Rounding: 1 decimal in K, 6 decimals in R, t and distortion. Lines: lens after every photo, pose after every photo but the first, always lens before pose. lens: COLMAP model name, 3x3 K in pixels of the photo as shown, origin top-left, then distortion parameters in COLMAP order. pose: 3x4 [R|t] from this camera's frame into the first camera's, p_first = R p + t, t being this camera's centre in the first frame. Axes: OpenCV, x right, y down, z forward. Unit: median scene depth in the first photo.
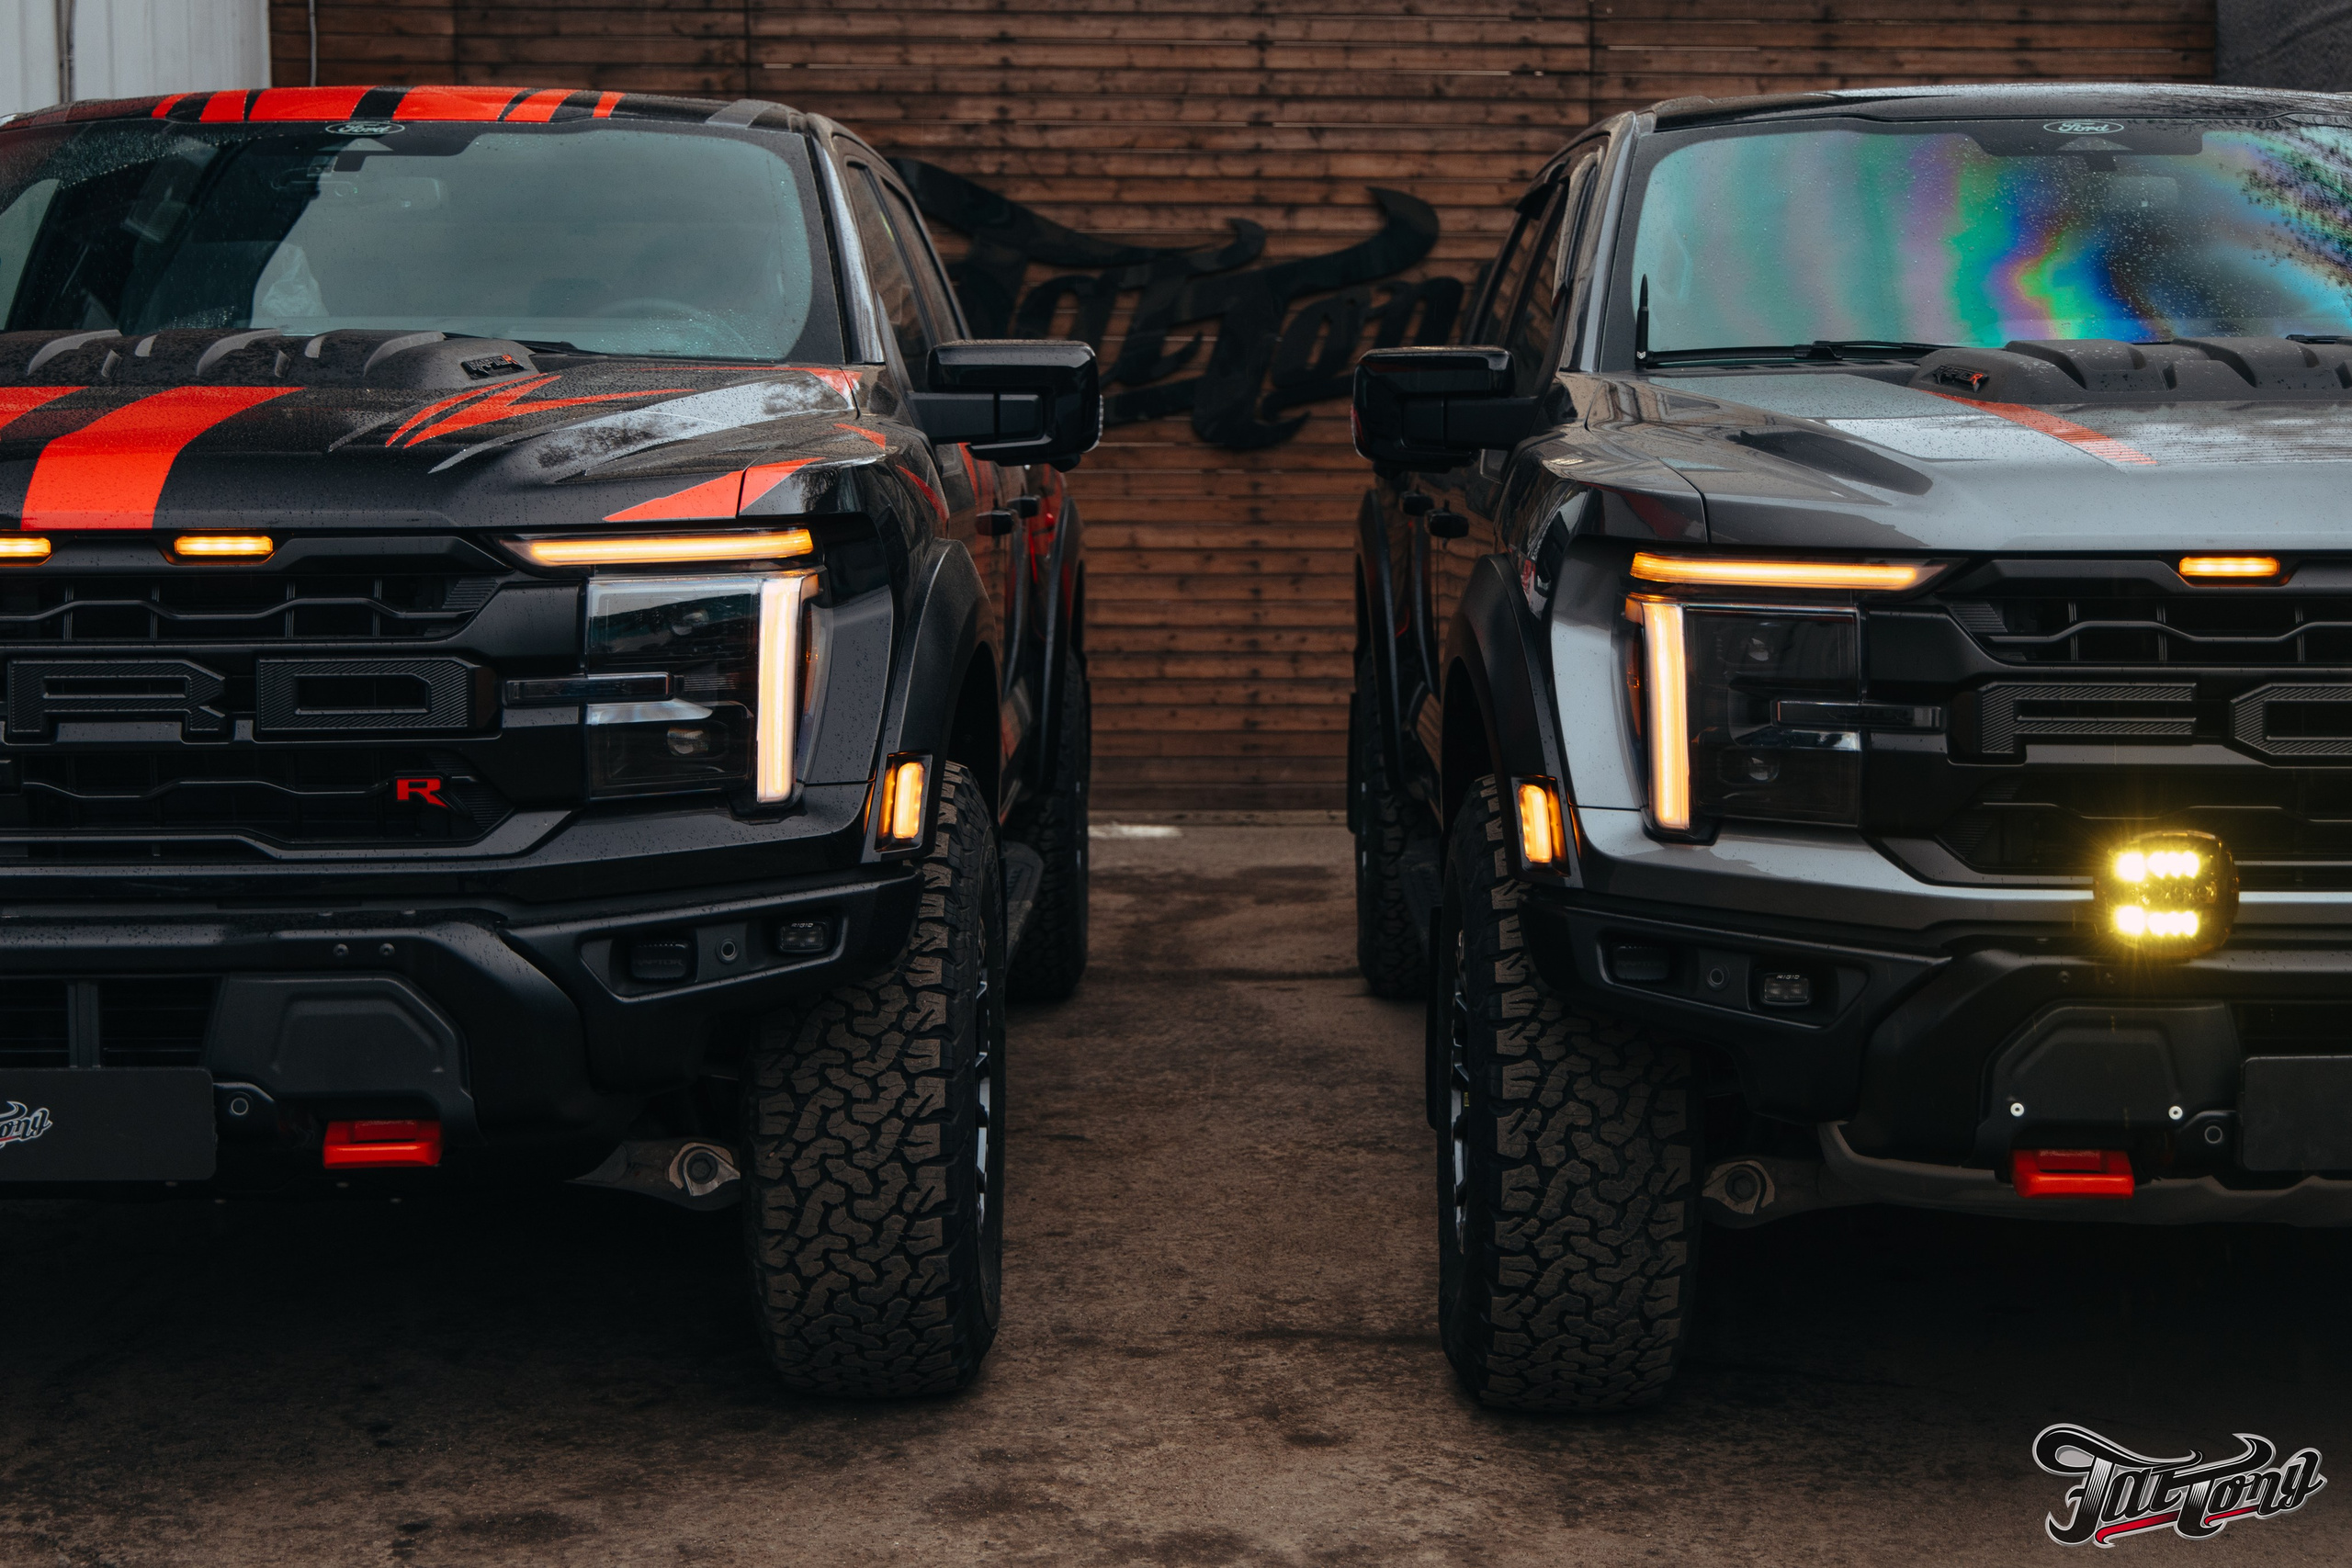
lens RADIAL K [[3457.8, 0, 1186.0], [0, 3457.8, 752.6], [0, 0, 1]] dist [0.017016, -0.009716]
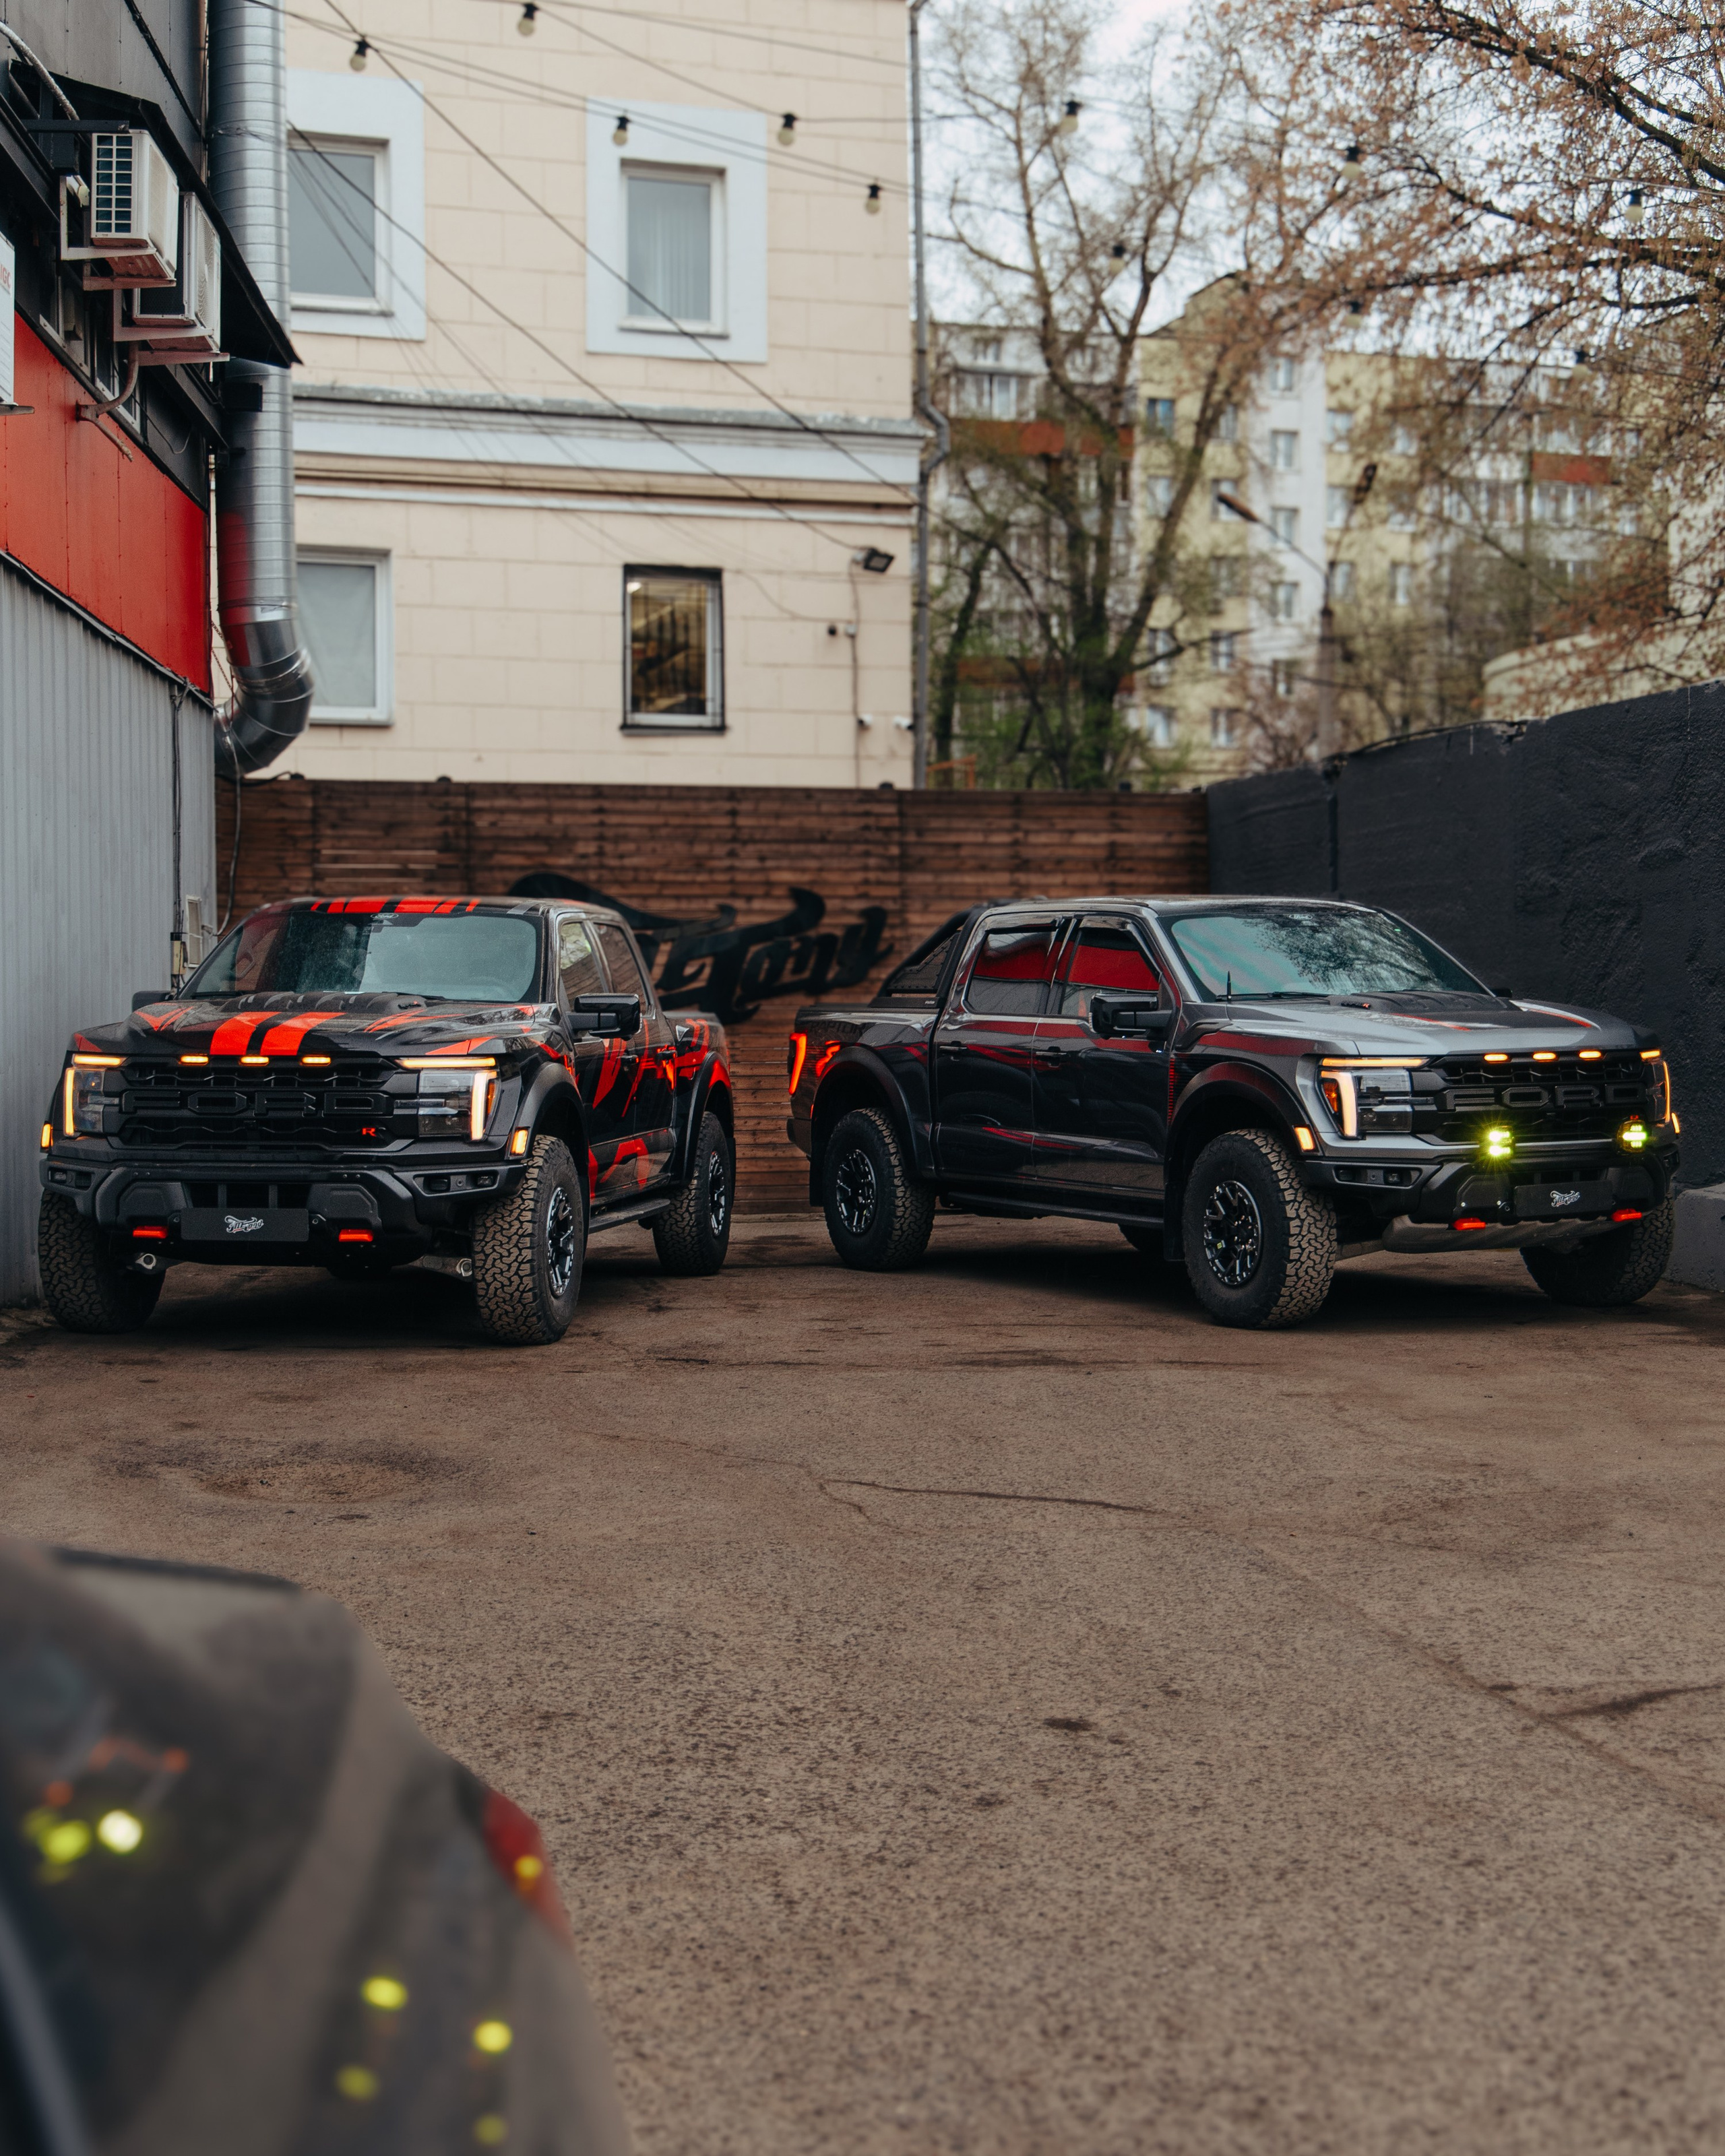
lens RADIAL K [[3038.8, 0, 855.4], [0, 3038.8, 1042.7], [0, 0, 1]] dist [0.011035, -0.028658]
pose [[0.979936, -0.009216, 0.199100, -0.249190], [0.024484, 0.996931, -0.074360, 0.049125], [-0.197804, 0.077742, 0.977154, -0.651934]]
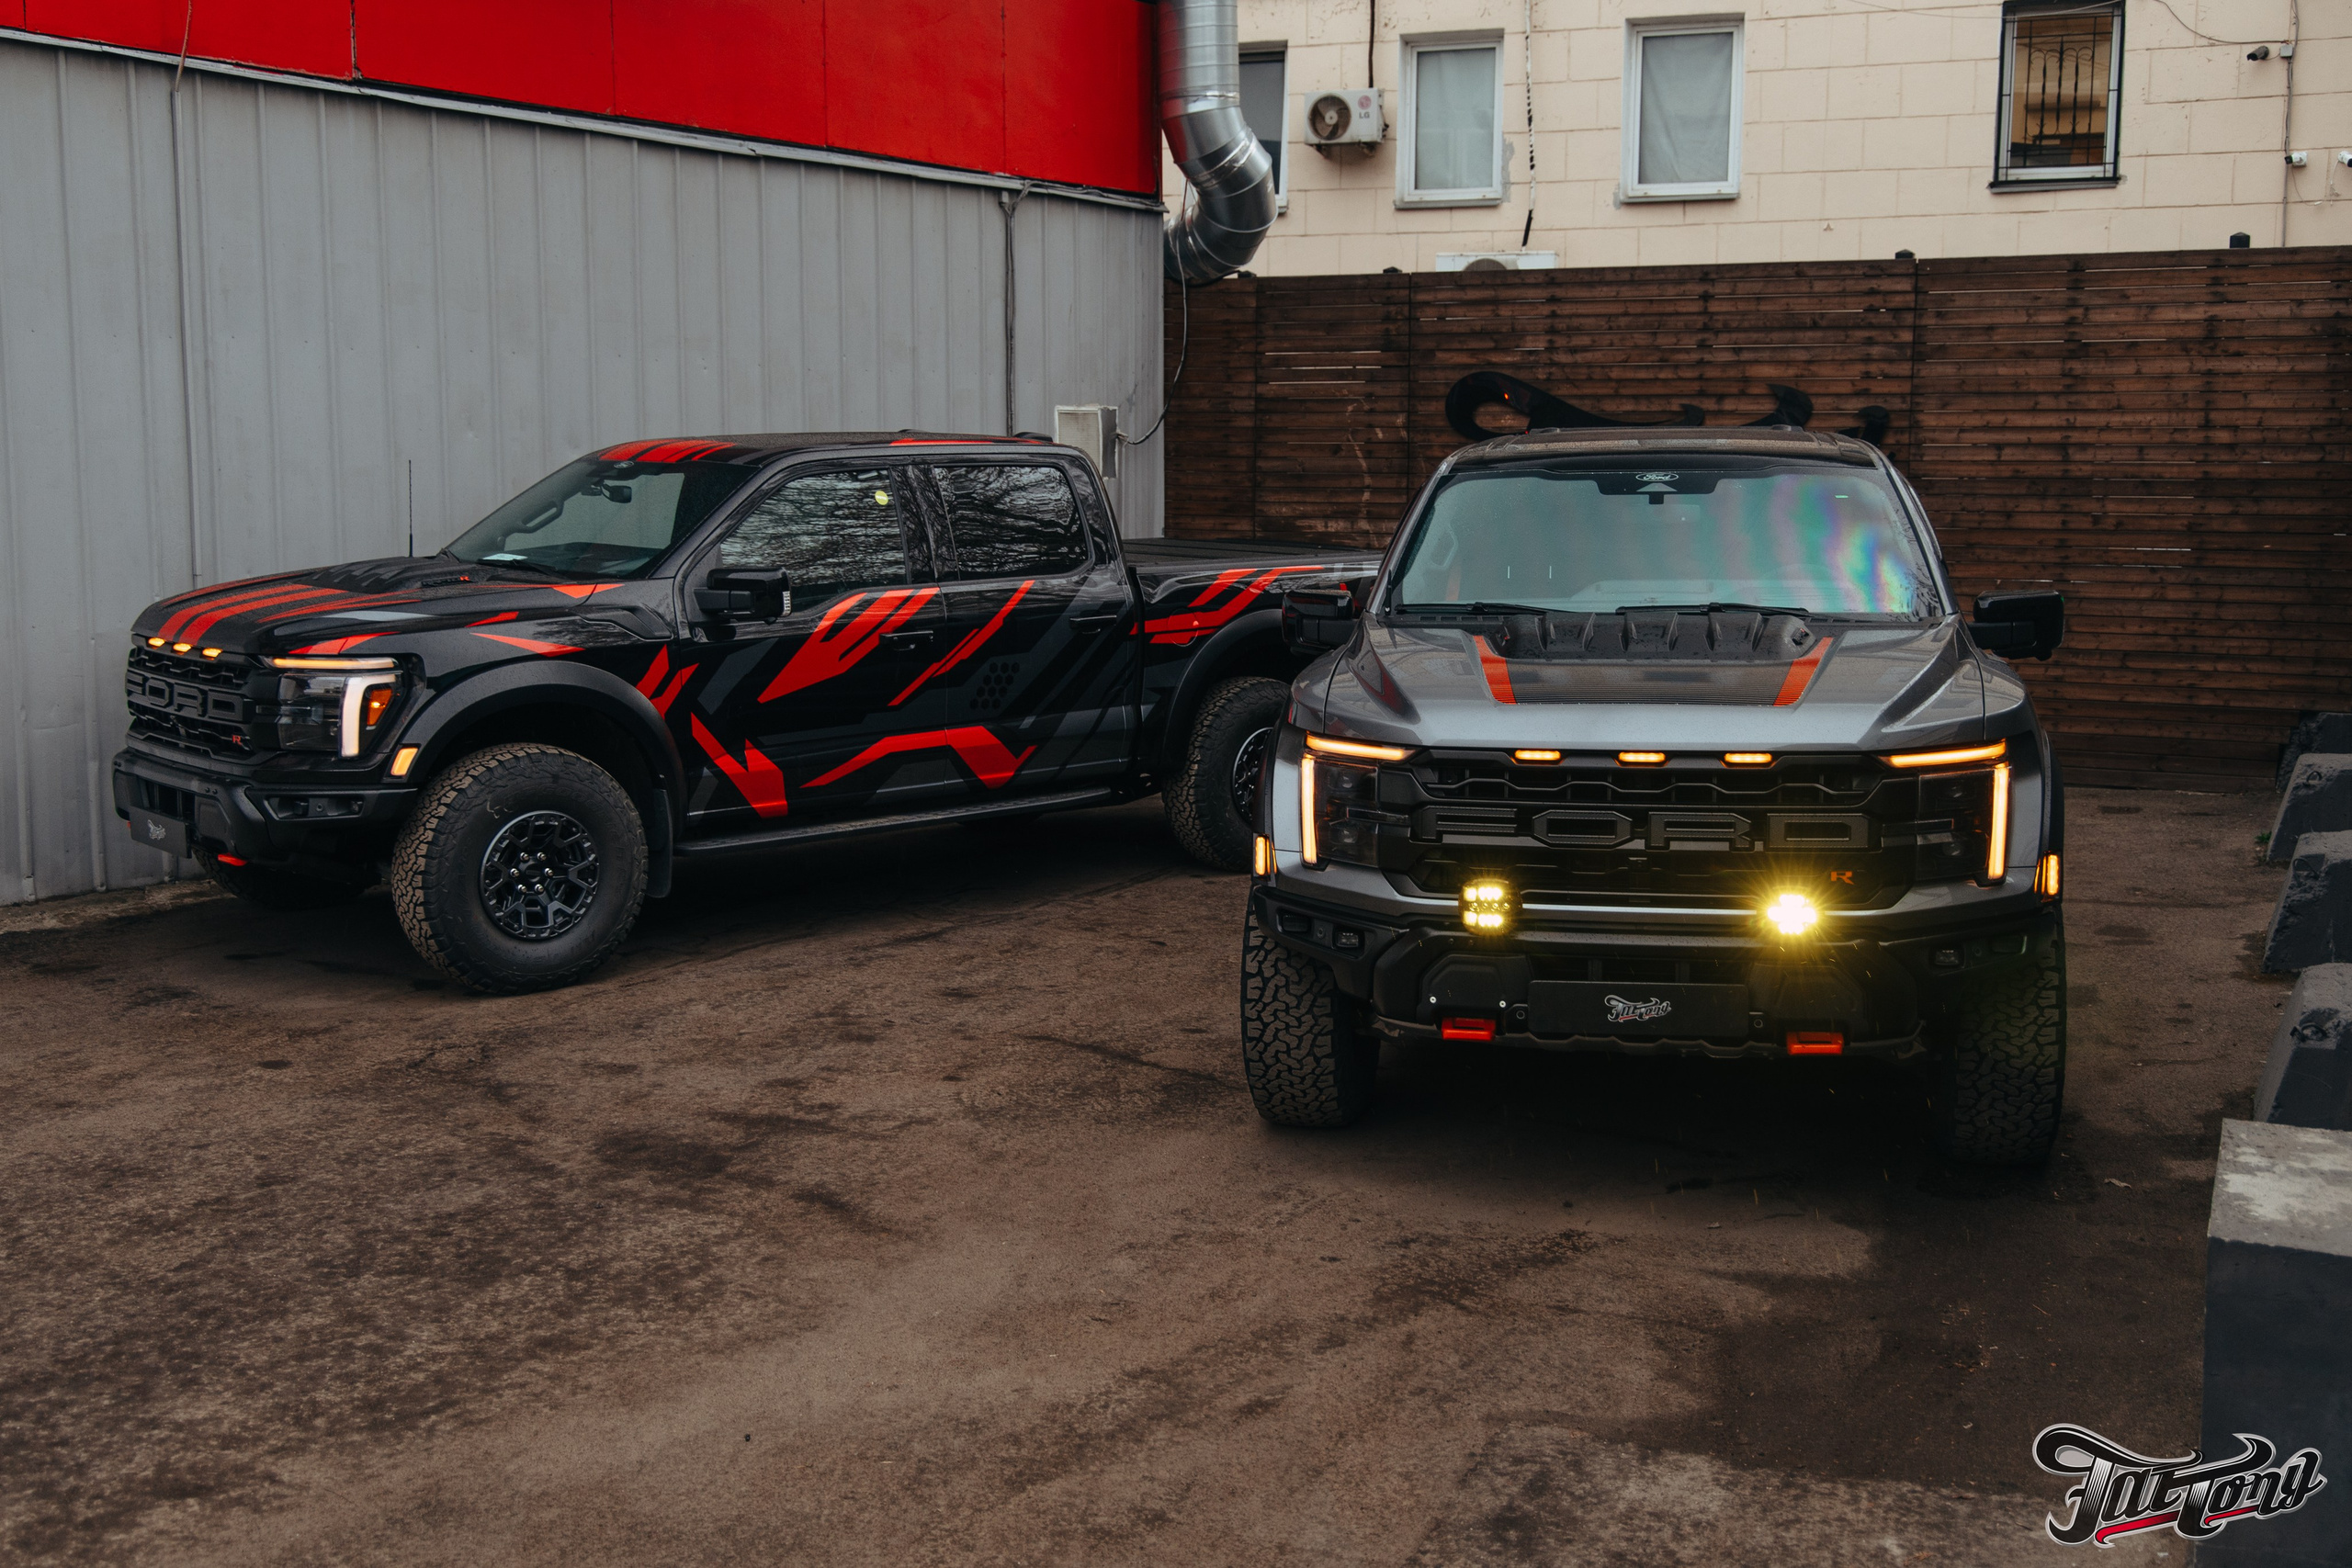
lens RADIAL K [[2396.8, 0, 1183.3], [0, 2396.8, 731.3], [0, 0, 1]] dist [0.015612, 0.002652]
pose [[0.888905, 0.054415, -0.454847, 0.331984], [-0.037275, 0.998219, 0.046573, -0.042915], [0.456572, -0.024445, 0.889351, -0.133195]]
